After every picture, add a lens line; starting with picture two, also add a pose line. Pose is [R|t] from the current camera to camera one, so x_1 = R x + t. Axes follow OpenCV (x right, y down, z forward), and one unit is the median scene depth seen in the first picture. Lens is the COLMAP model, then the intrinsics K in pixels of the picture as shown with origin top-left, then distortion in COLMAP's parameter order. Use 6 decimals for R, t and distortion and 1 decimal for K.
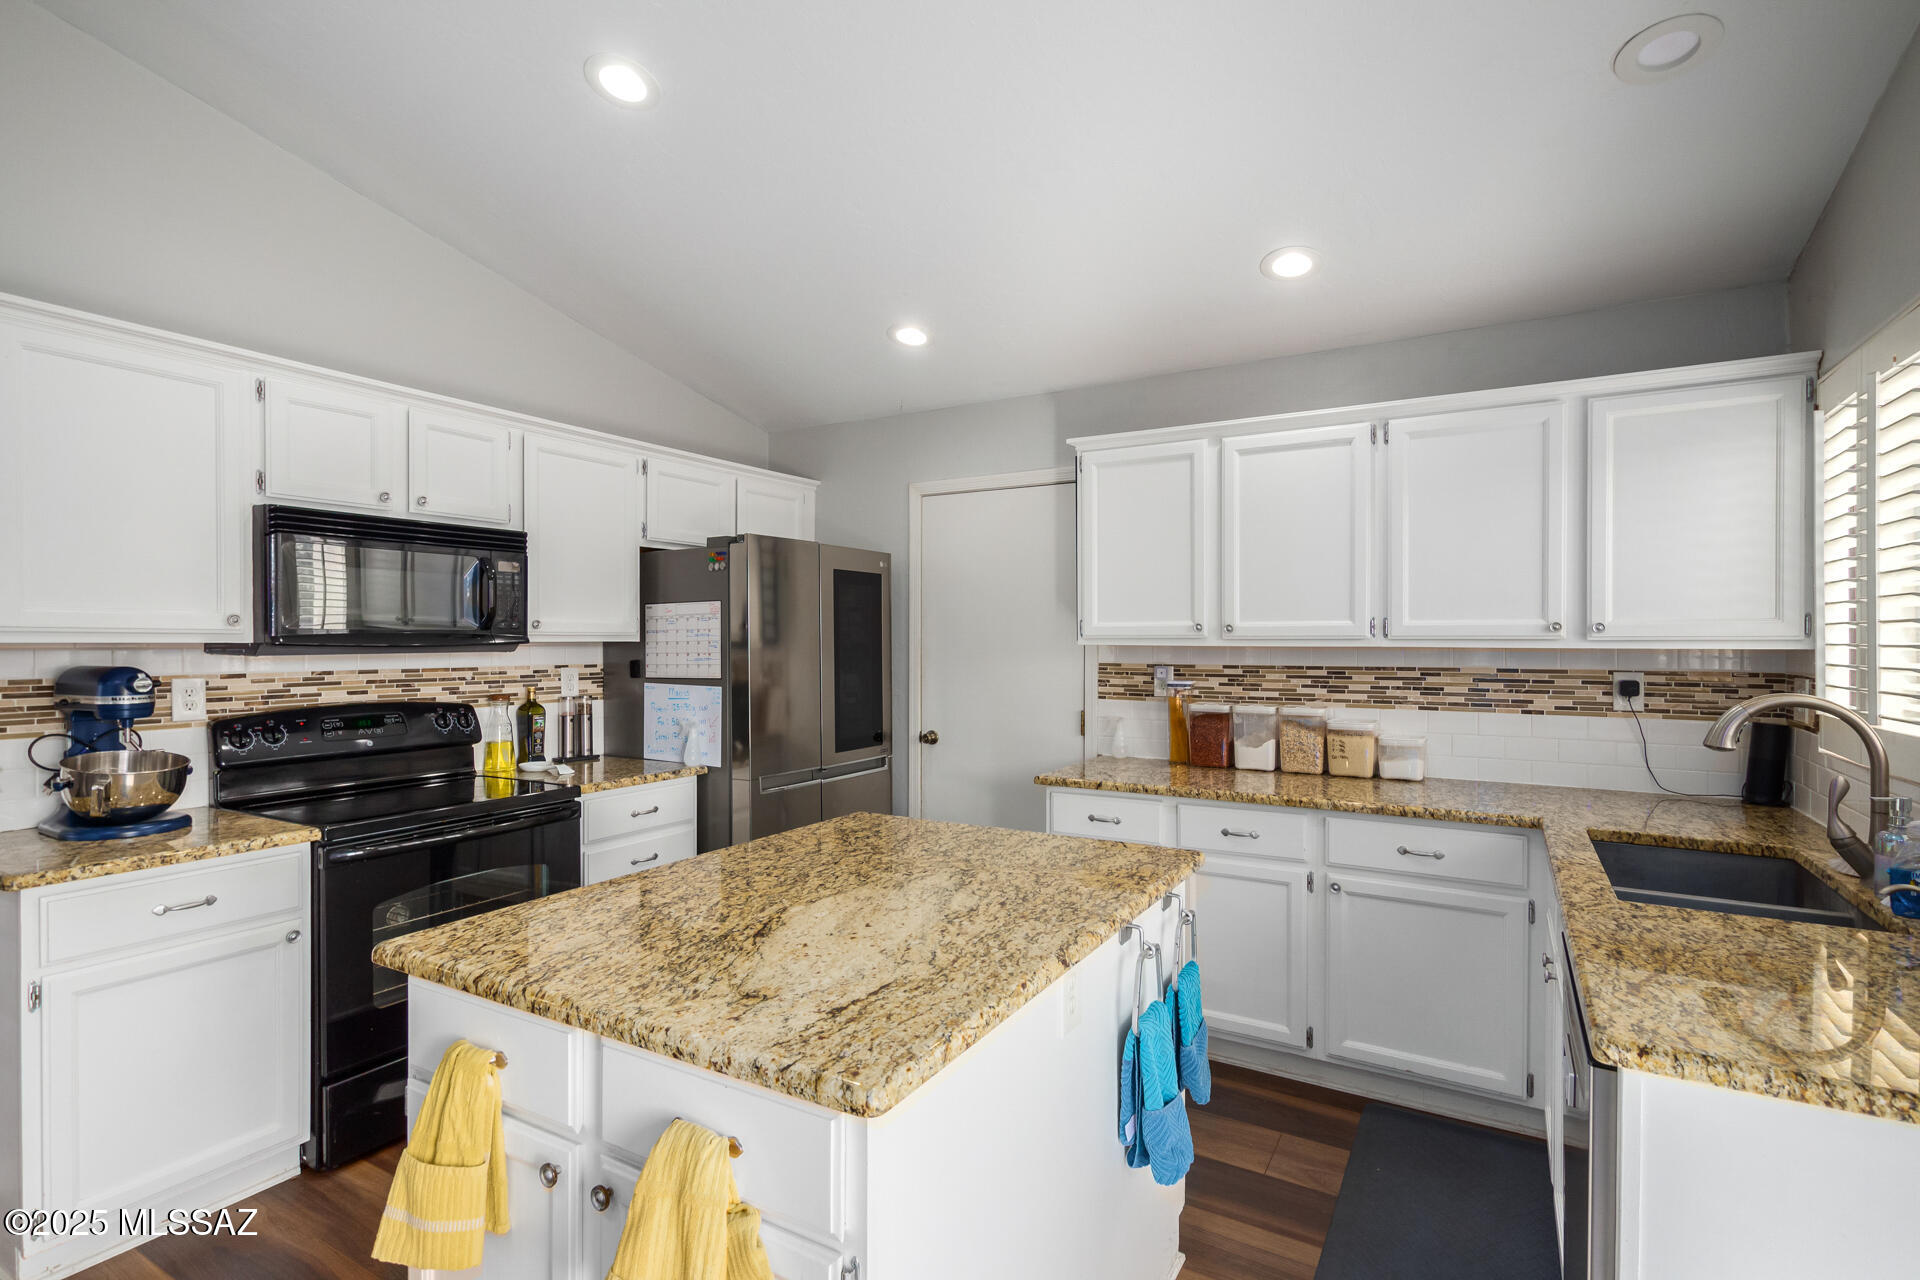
lens RADIAL K [[908.9, 0, 965.3], [0, 908.9, 639.4], [0, 0, 1]] dist [0.014465, -0.004514]
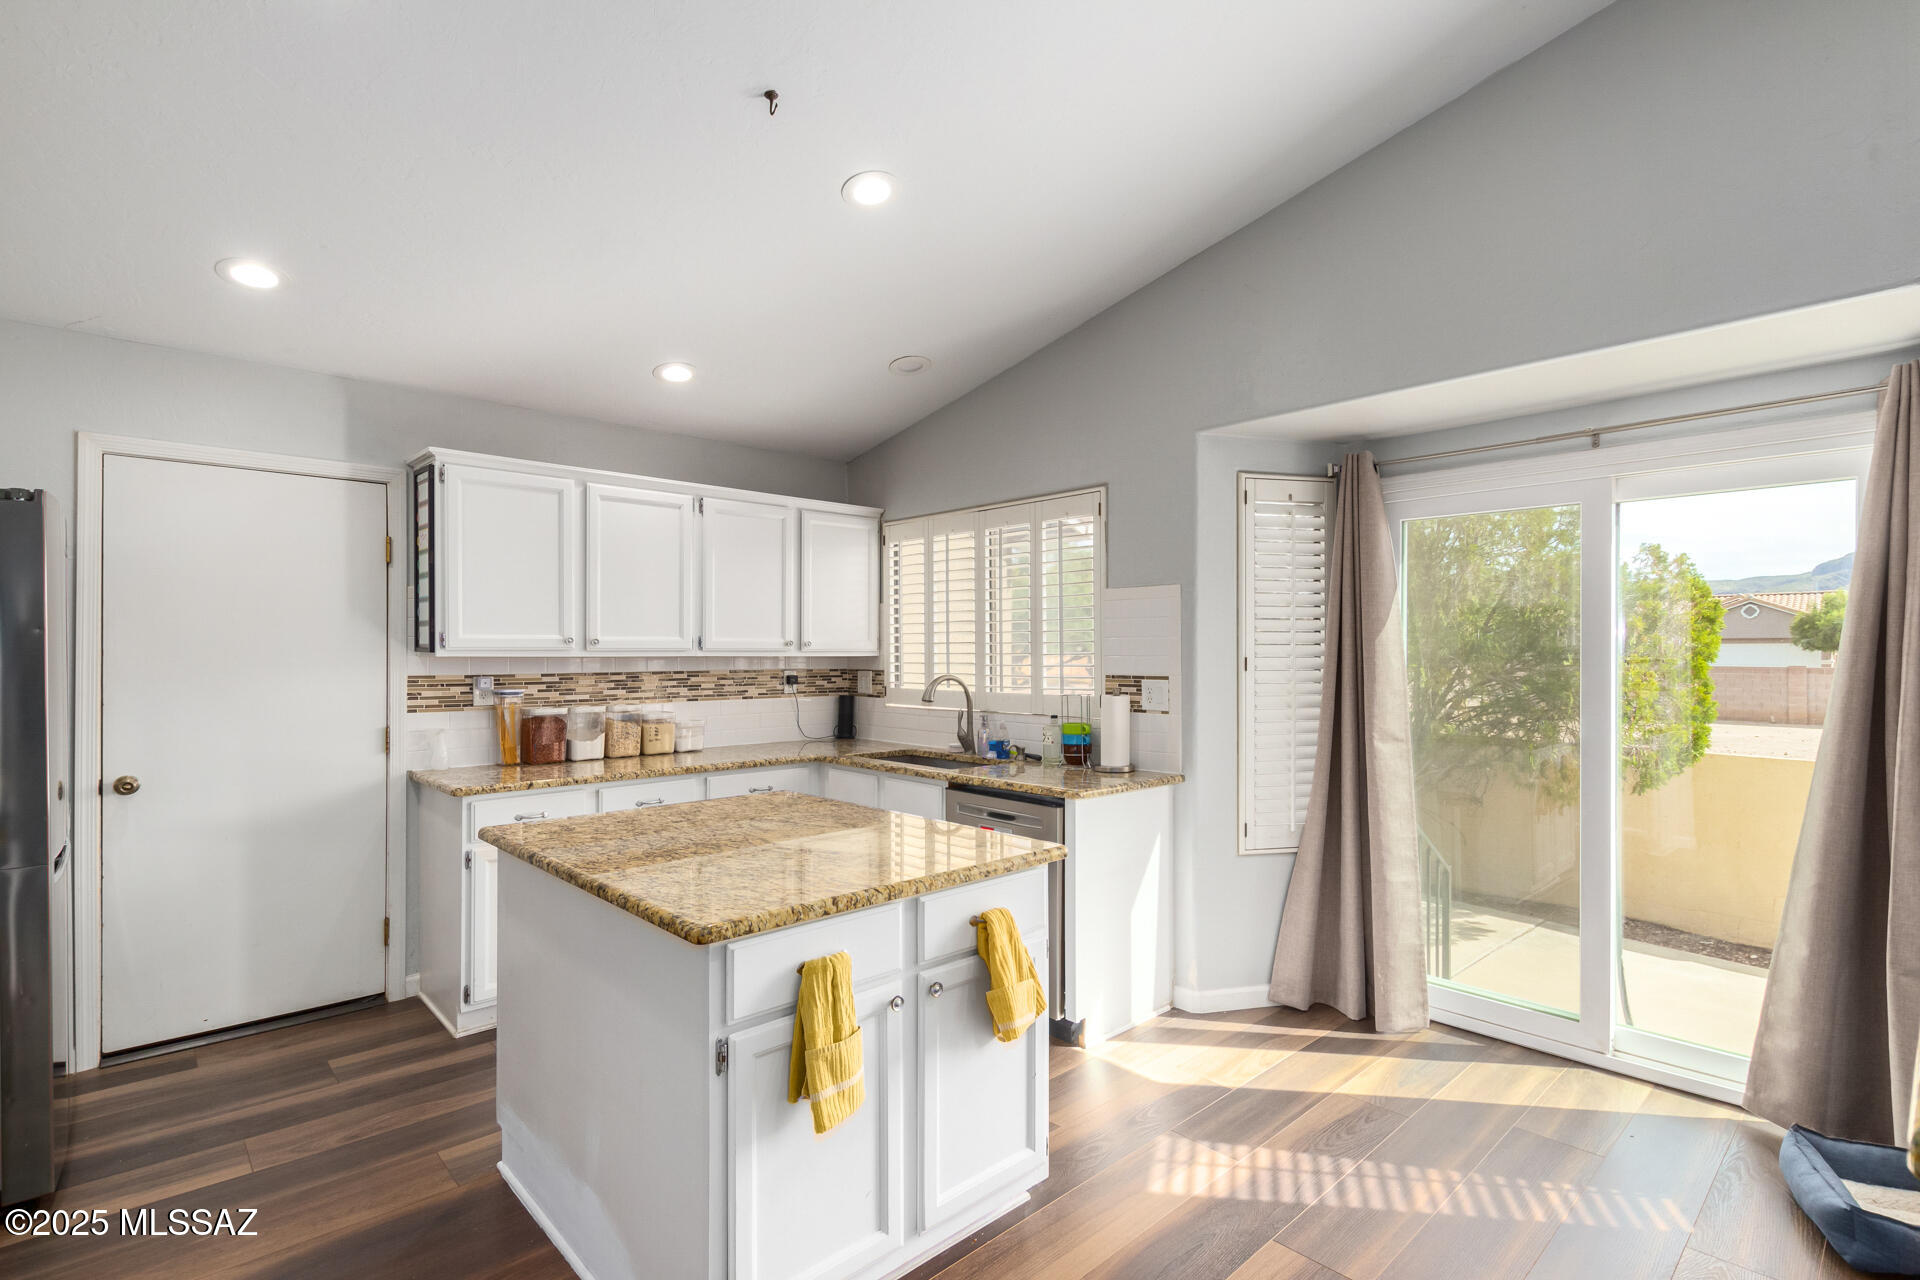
lens RADIAL K [[908.9, 0, 976.7], [0, 908.9, 653.7], [0, 0, 1]] dist [0.014465, -0.004514]
pose [[0.286905, -0.003221, 0.957954, -0.753421], [0.001158, 0.999995, 0.003016, 0.000374], [-0.957958, 0.000244, 0.286907, 0.176169]]
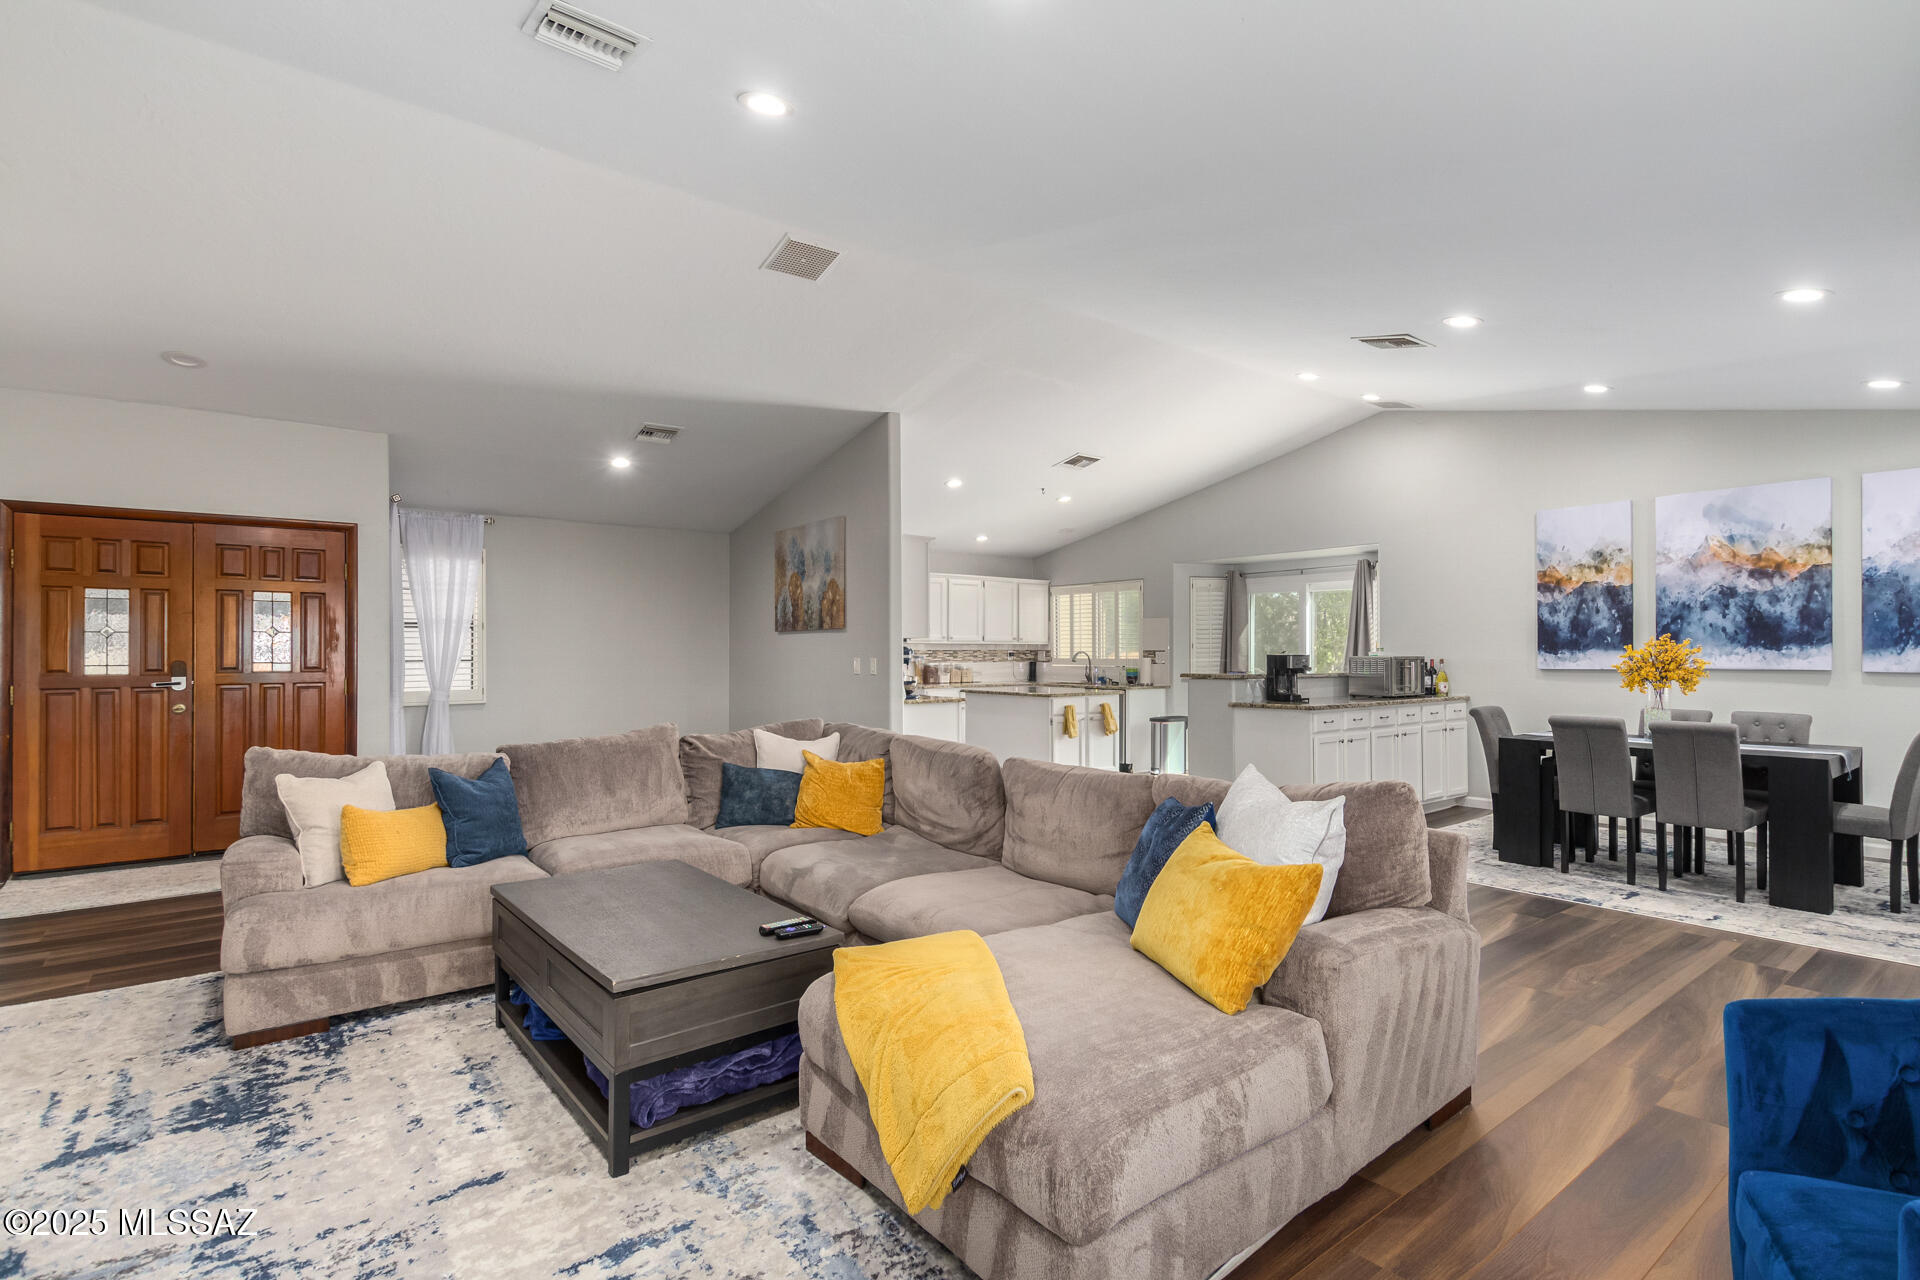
lens RADIAL K [[908.9, 0, 968.6], [0, 908.9, 646.4], [0, 0, 1]] dist [0.014465, -0.004514]
pose [[0.377228, 0.002449, 0.926117, -2.831364], [-0.000225, 0.999997, -0.002552, 0.027577], [-0.926120, 0.000754, 0.377227, -0.301095]]
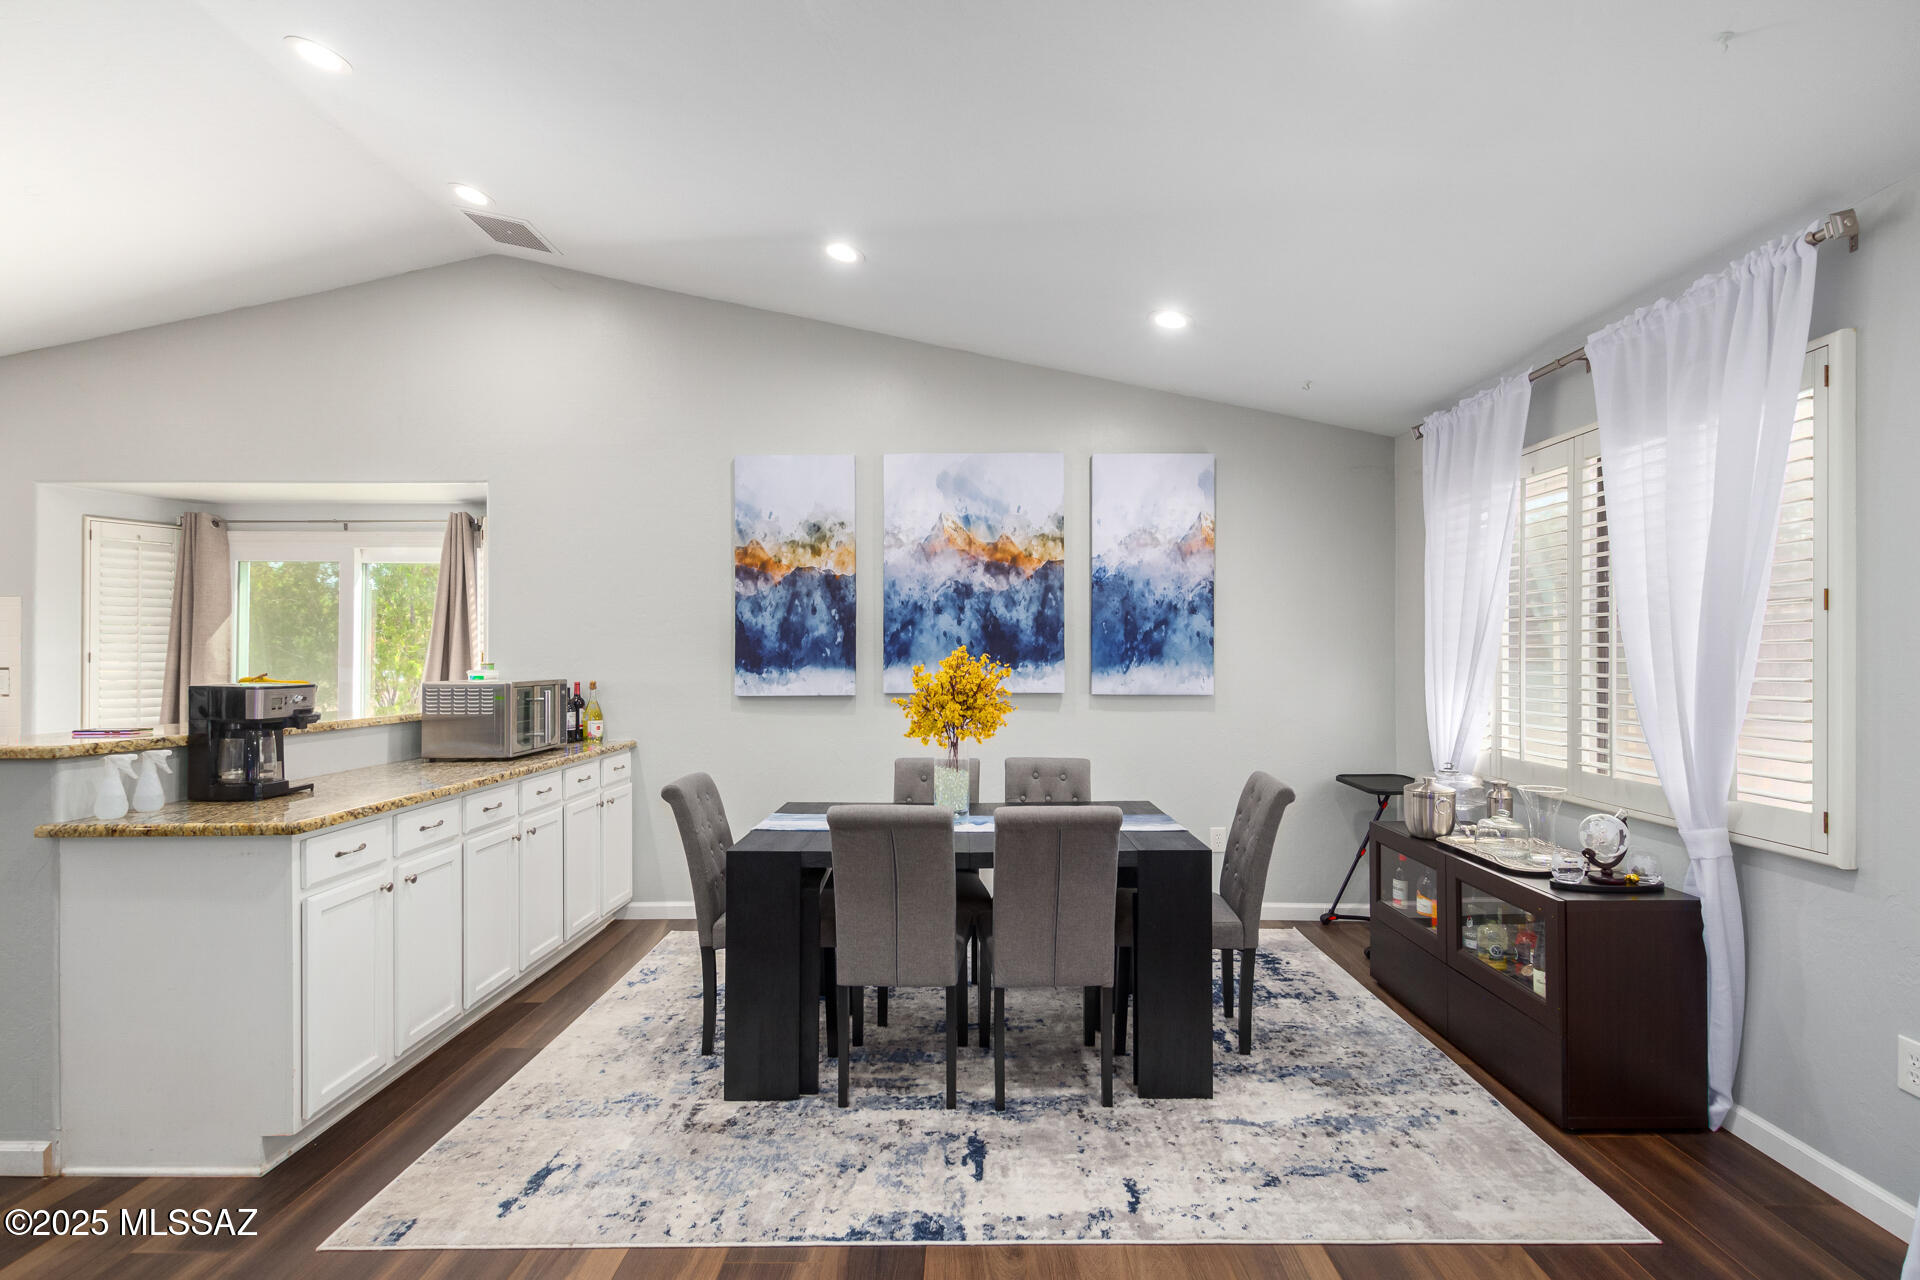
lens RADIAL K [[908.9, 0, 972.2], [0, 908.9, 649.8], [0, 0, 1]] dist [0.014465, -0.004514]
pose [[-0.495467, 0.003437, 0.868620, -1.668440], [-0.002258, 0.999984, -0.005245, 0.008675], [-0.868624, -0.004559, -0.495451, -0.355422]]
